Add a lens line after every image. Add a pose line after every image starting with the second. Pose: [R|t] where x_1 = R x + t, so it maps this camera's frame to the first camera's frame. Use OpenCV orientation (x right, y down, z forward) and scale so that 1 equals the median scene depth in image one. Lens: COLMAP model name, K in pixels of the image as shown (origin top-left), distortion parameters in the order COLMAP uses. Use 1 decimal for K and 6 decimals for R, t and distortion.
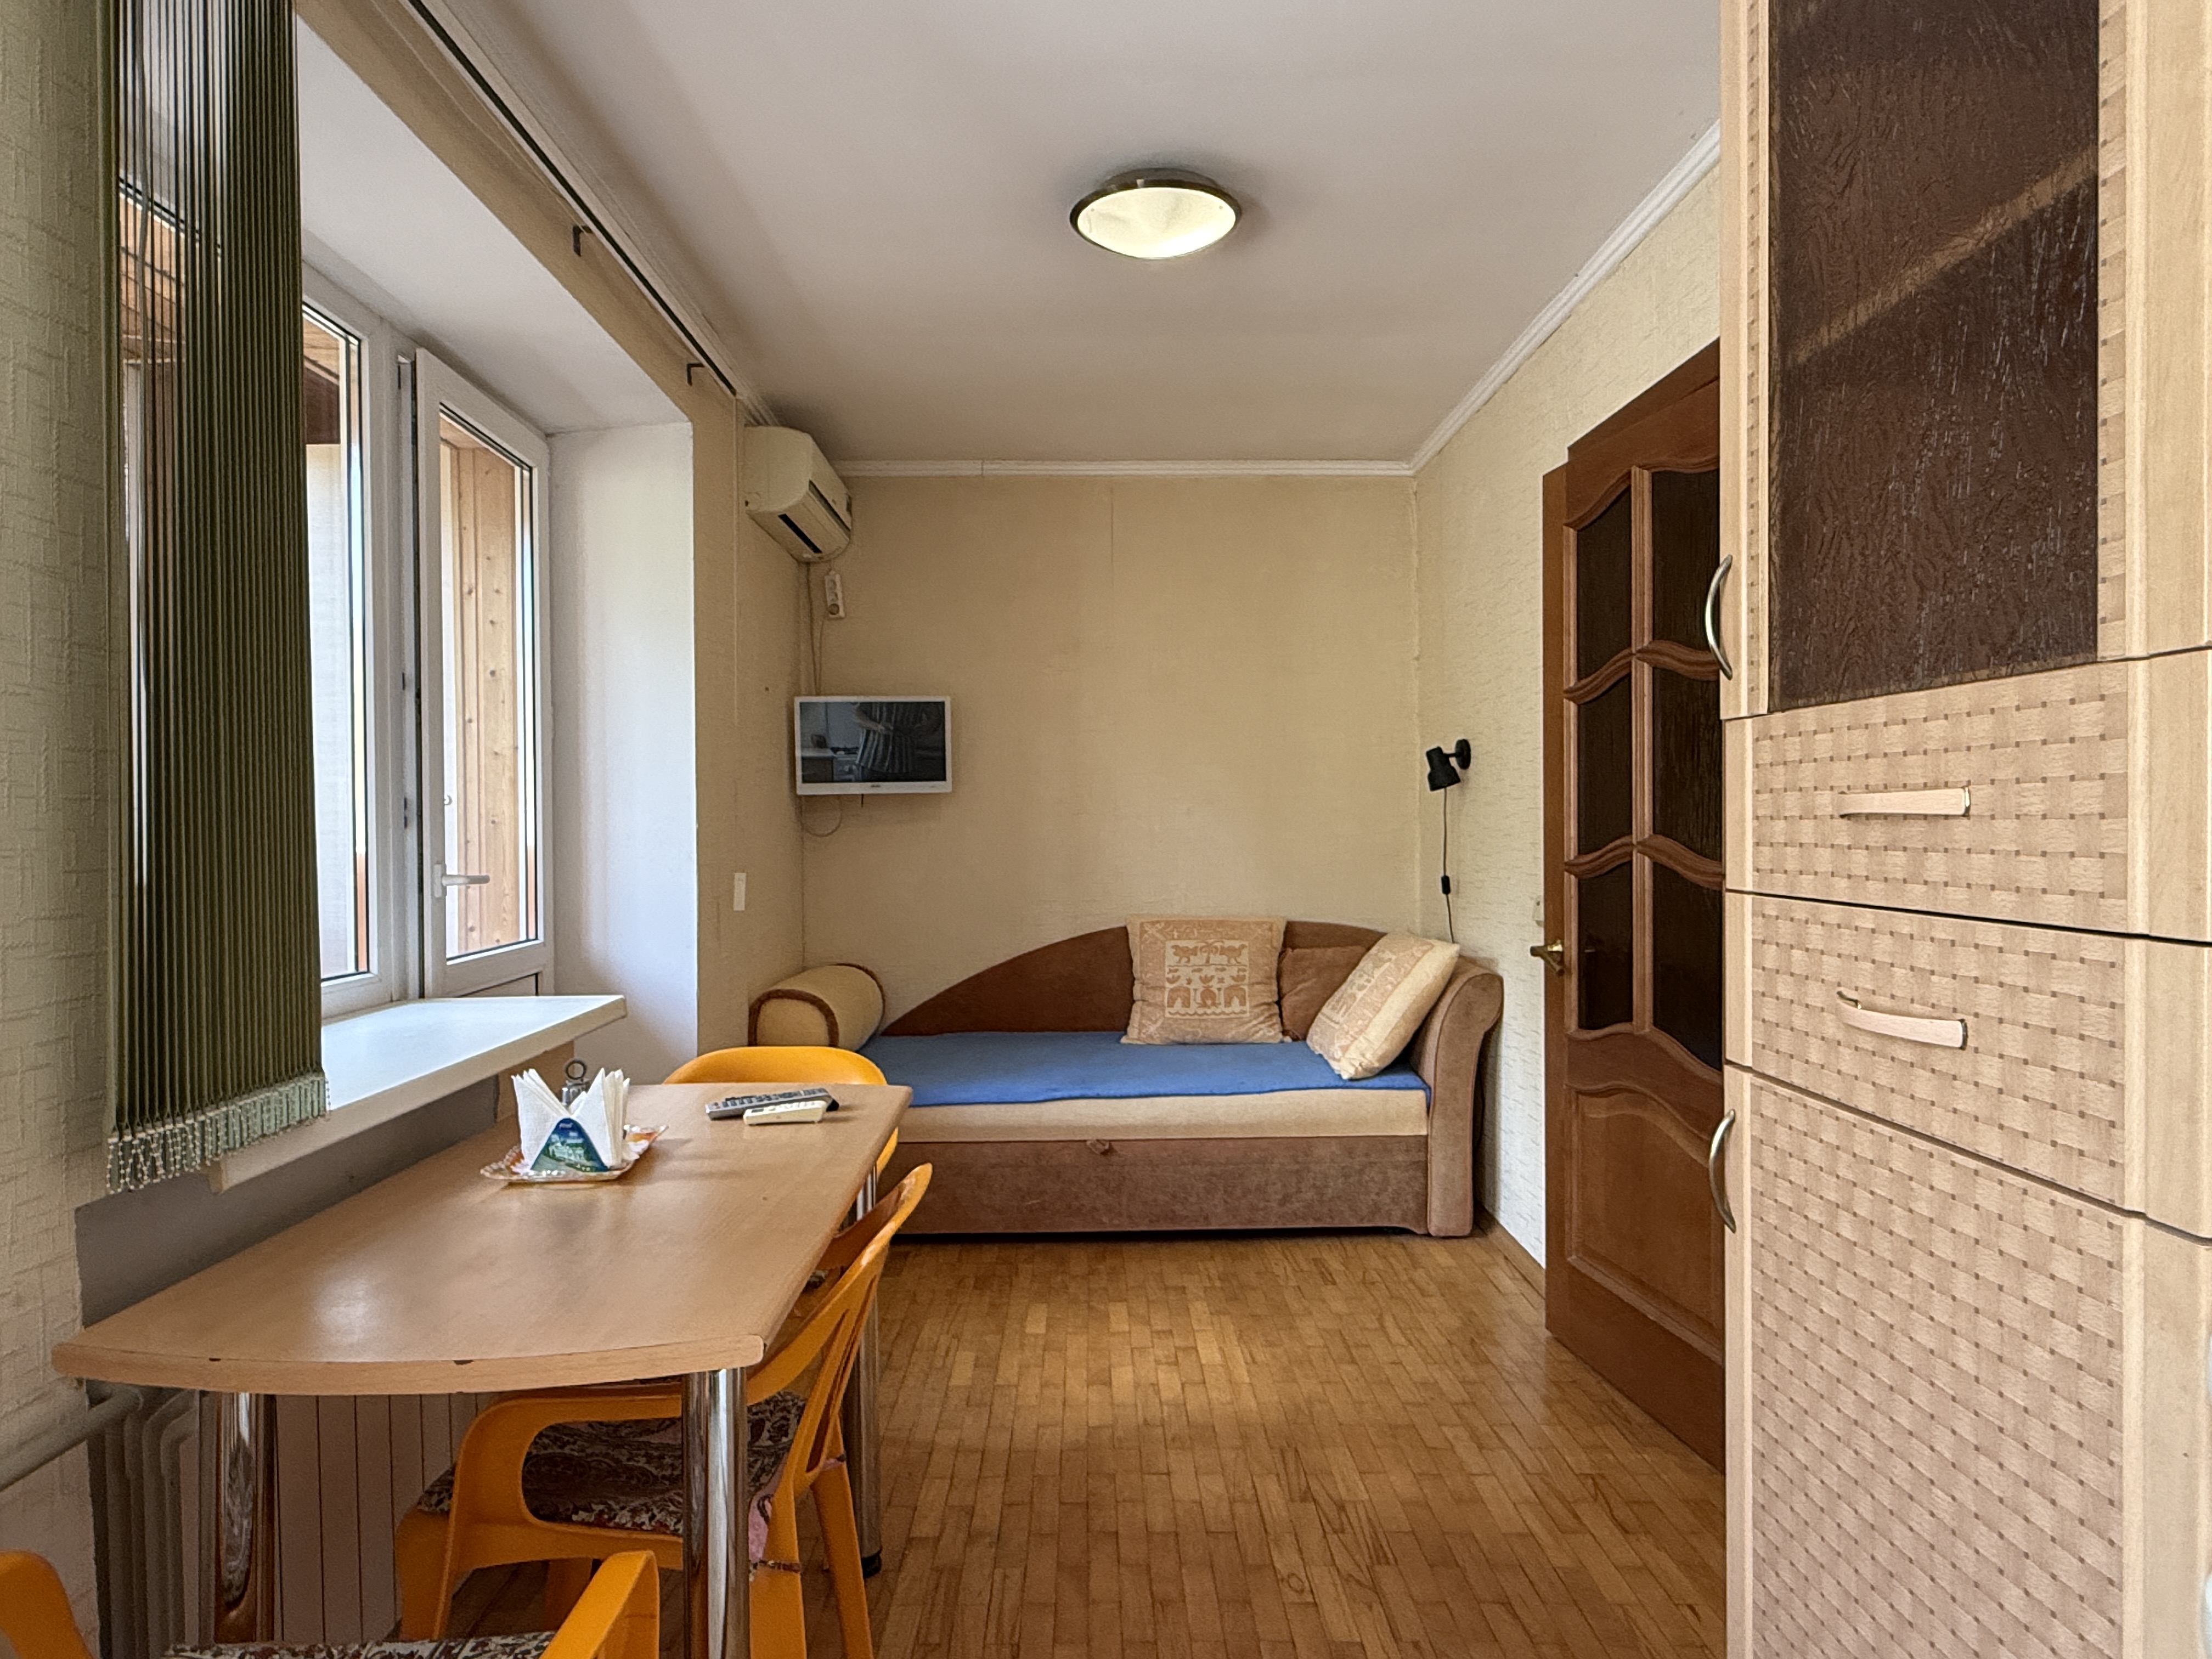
lens RADIAL K [[1292.2, 0, 1099.7], [0, 1292.2, 832.0], [0, 0, 1]] dist [0.001561, -0.000037]
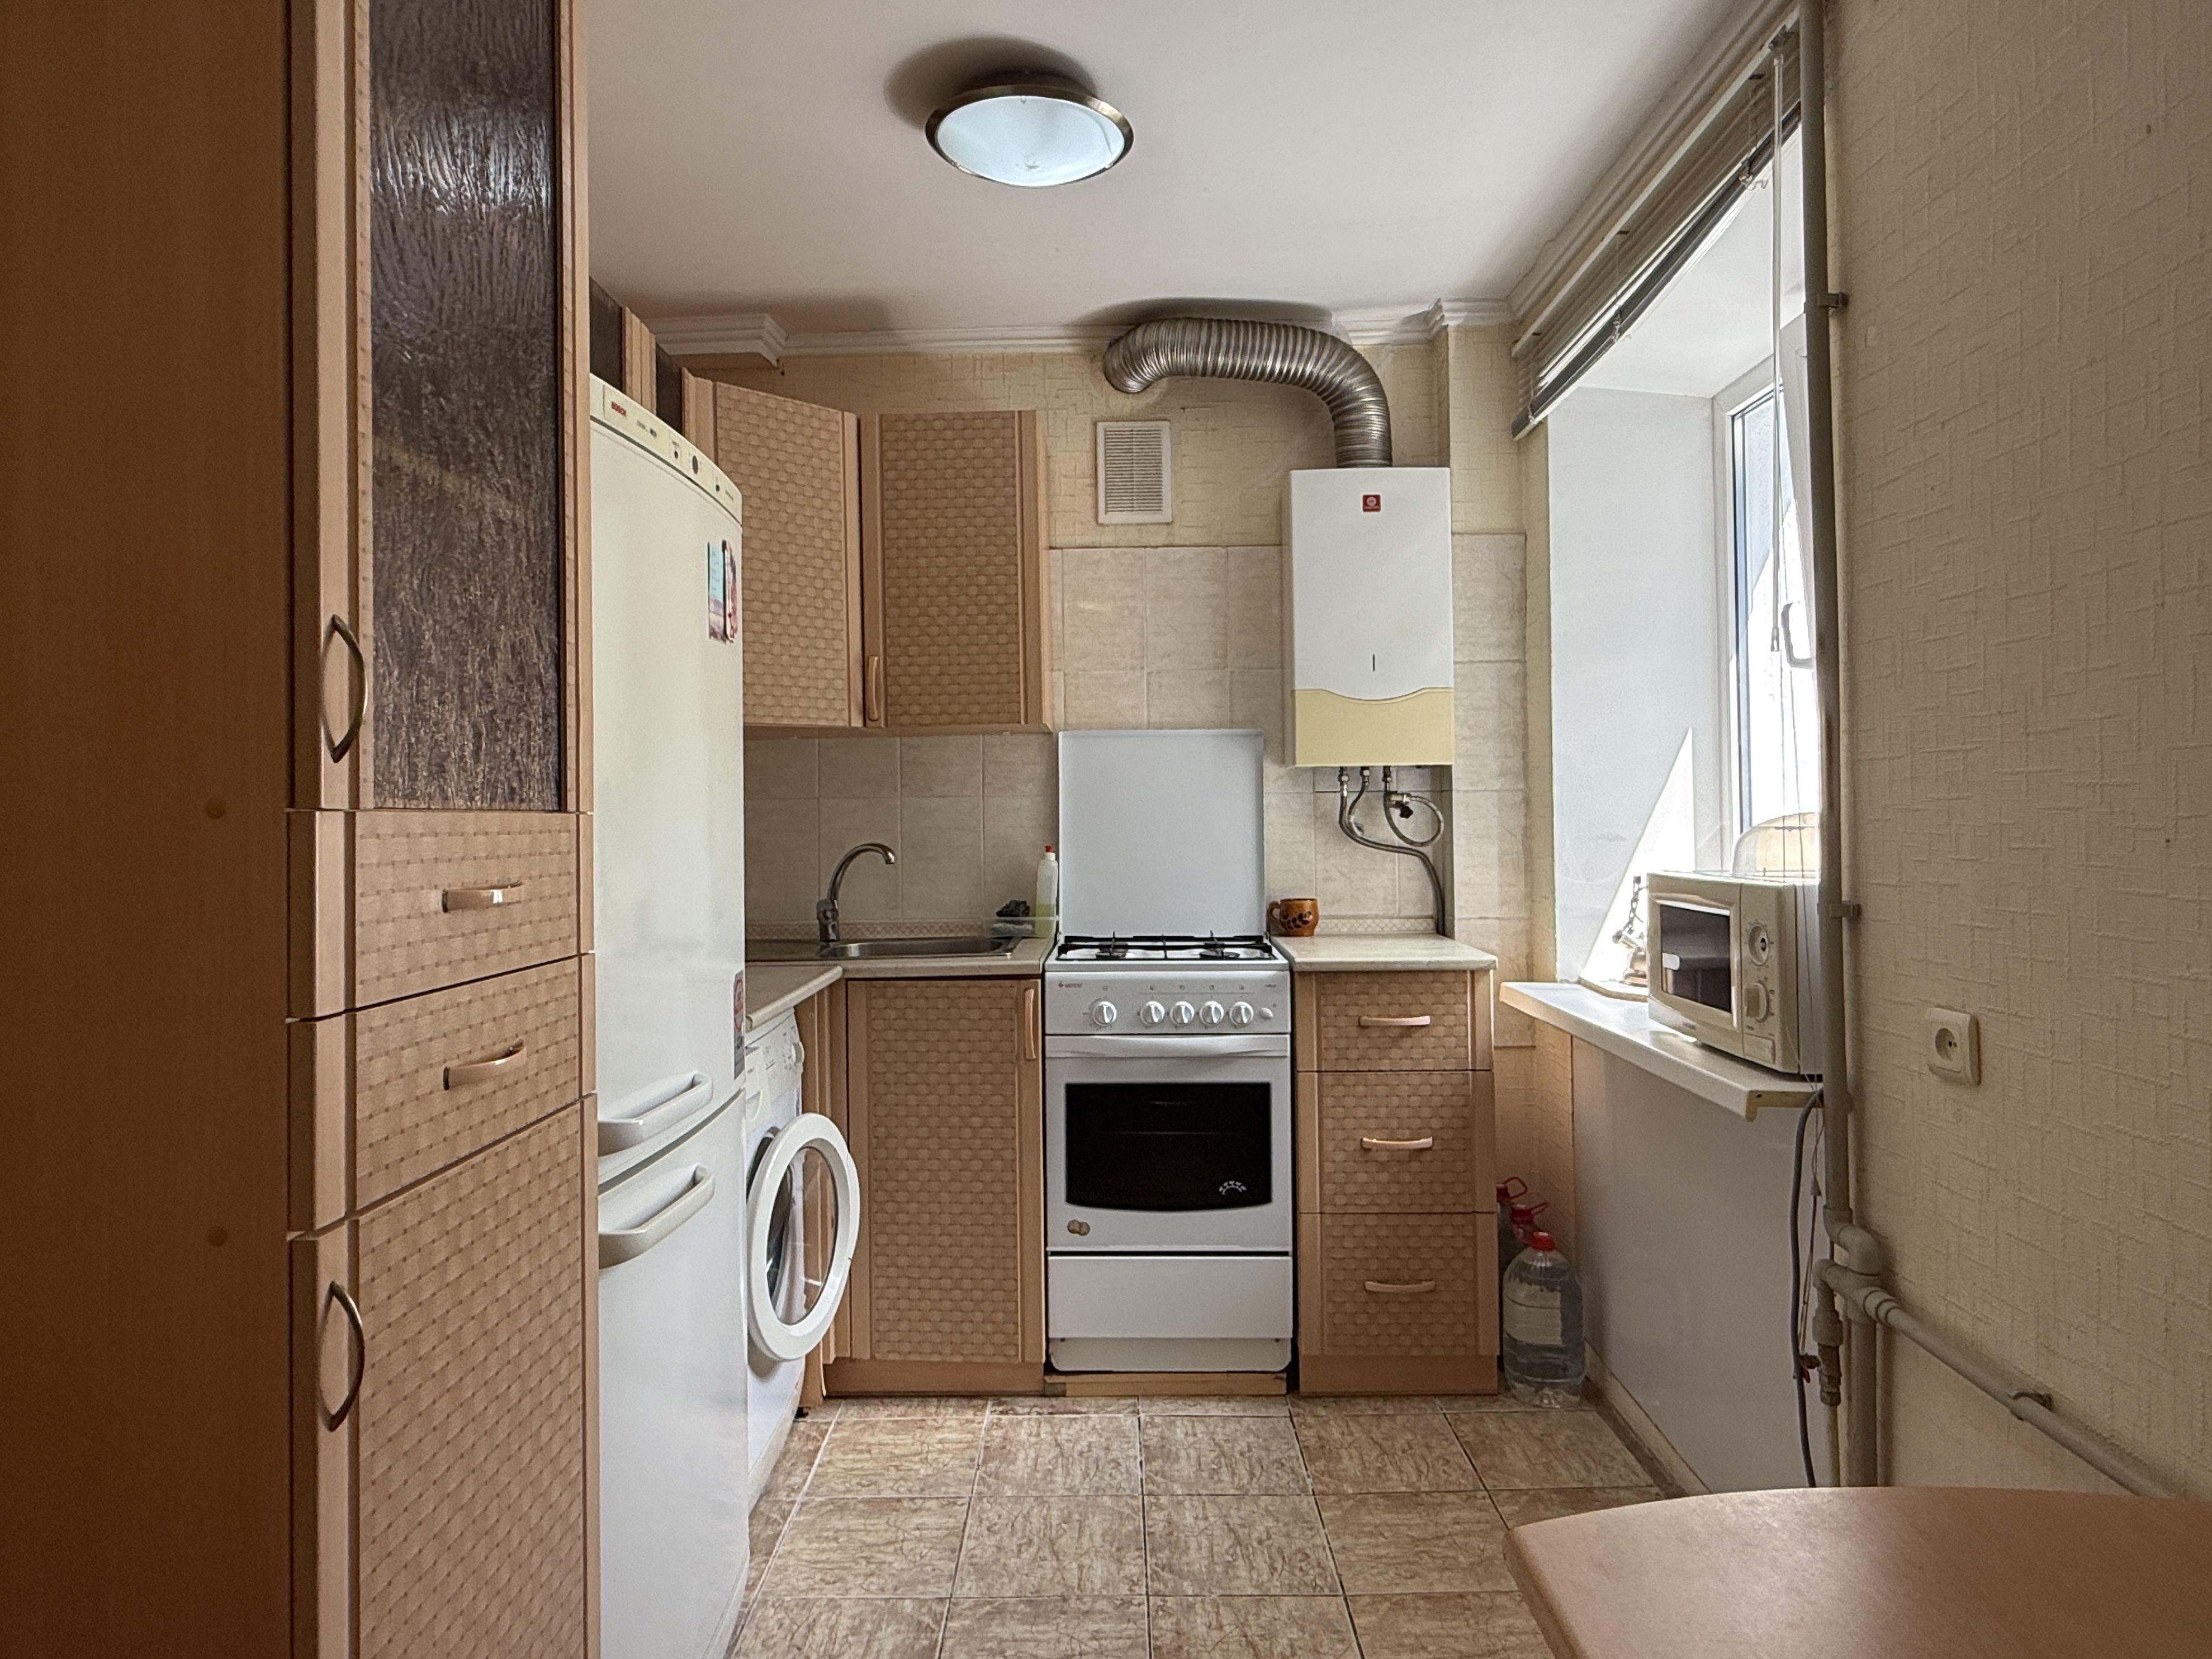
lens RADIAL K [[1327.0, 0, 1102.8], [0, 1327.0, 792.7], [0, 0, 1]] dist [0.003438, 0.000361]
pose [[-0.999071, 0.023927, 0.035842, -0.045332], [0.023714, 0.999699, -0.006358, -0.088741], [-0.035983, -0.005502, -0.999337, 2.003150]]
